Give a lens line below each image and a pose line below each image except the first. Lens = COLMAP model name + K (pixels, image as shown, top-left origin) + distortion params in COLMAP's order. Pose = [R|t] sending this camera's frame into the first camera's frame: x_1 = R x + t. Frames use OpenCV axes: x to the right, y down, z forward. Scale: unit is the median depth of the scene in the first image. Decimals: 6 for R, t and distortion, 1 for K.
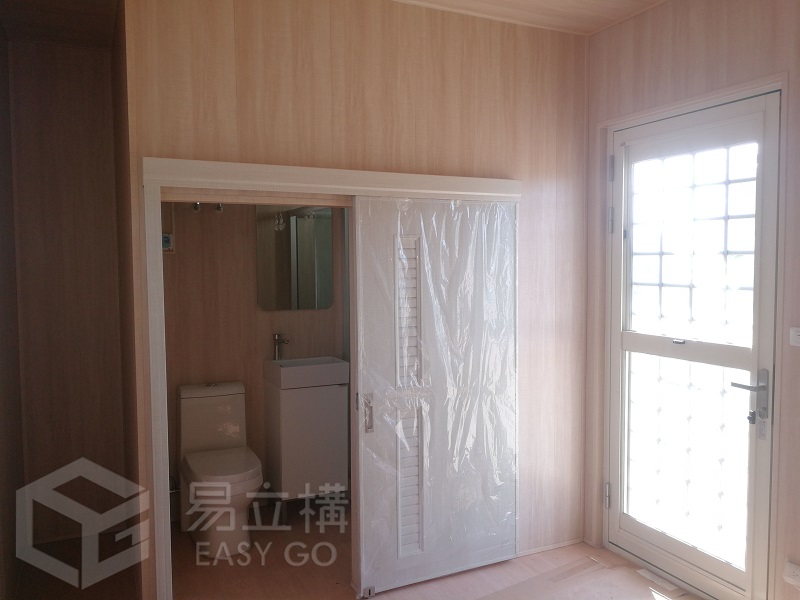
lens RADIAL K [[652.4, 0, 397.8], [0, 652.4, 311.0], [0, 0, 1]] dist [0.136356, -0.000005]
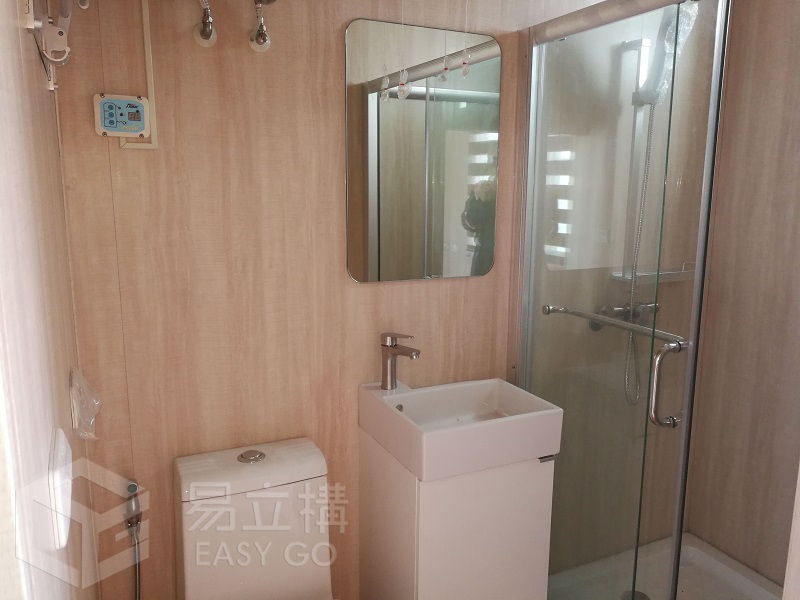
lens RADIAL K [[606.0, 0, 400.0], [0, 606.0, 300.0], [0, 0, 1]] dist [0.000111, -0.002050]
pose [[0.999646, 0.004871, 0.026160, -0.187243], [-0.007899, 0.993108, 0.116936, -0.036797], [-0.025410, -0.117101, 0.992795, 0.587245]]
